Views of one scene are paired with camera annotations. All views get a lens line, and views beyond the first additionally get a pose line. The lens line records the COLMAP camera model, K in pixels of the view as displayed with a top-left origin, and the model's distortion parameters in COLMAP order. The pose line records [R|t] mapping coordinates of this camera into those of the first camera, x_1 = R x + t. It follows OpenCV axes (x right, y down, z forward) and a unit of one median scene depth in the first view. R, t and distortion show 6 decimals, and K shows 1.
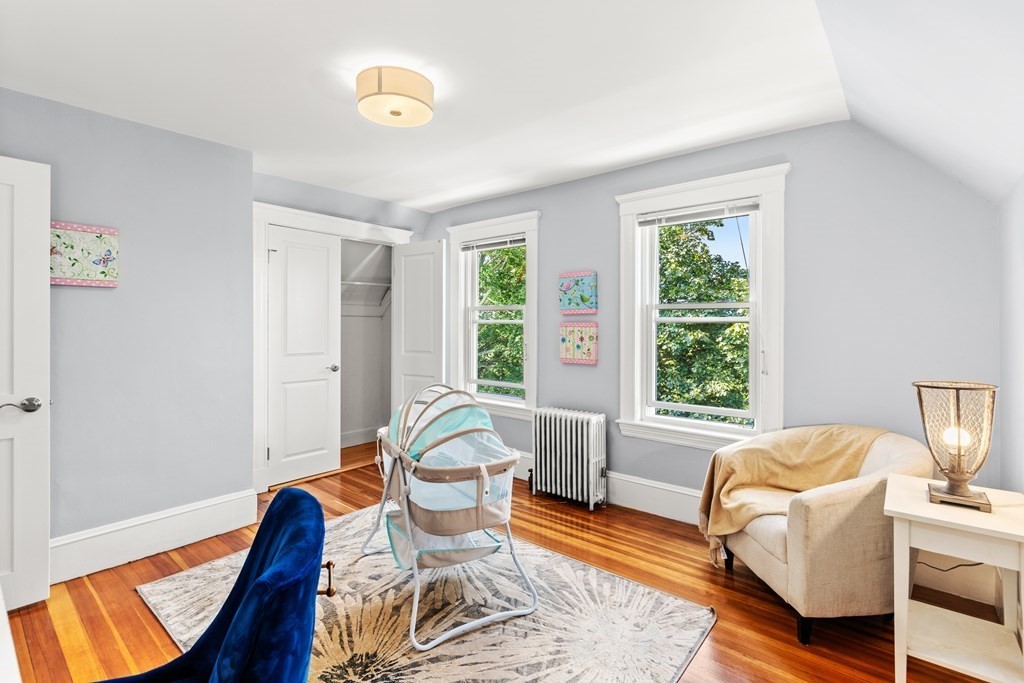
lens RADIAL K [[471.9, 0, 516.9], [0, 471.9, 330.6], [0, 0, 1]] dist [-0.004960, 0.002864]
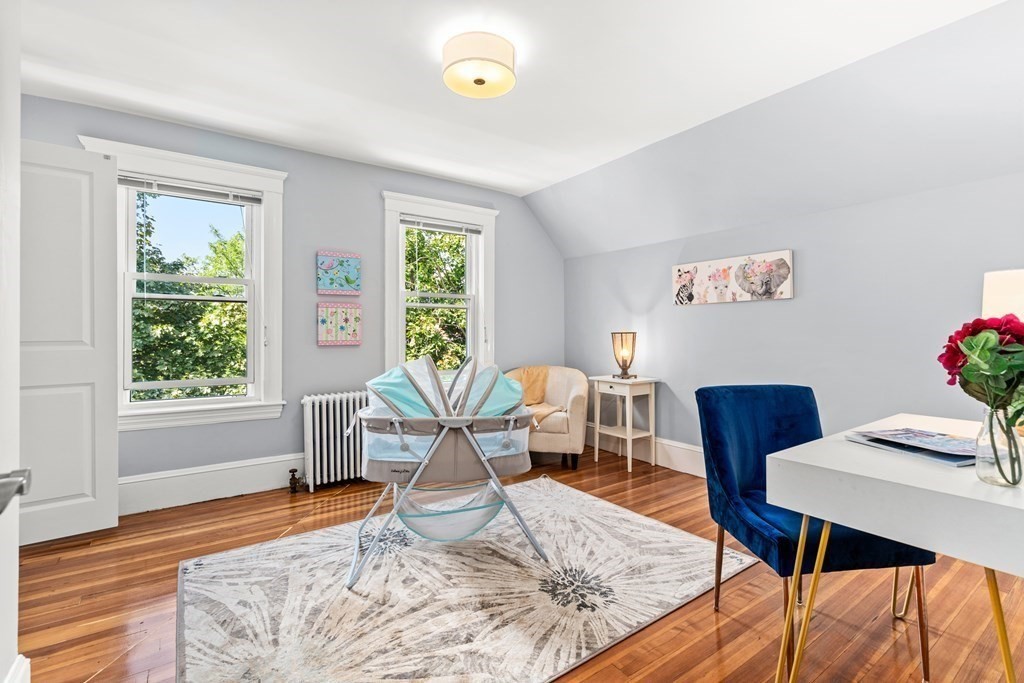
lens RADIAL K [[471.9, 0, 511.8], [0, 471.9, 332.0], [0, 0, 1]] dist [-0.004960, 0.002864]
pose [[0.260376, -0.008100, 0.965473, -0.741298], [0.007587, 0.999951, 0.006344, 0.039258], [-0.965477, 0.005673, 0.260425, 0.401665]]
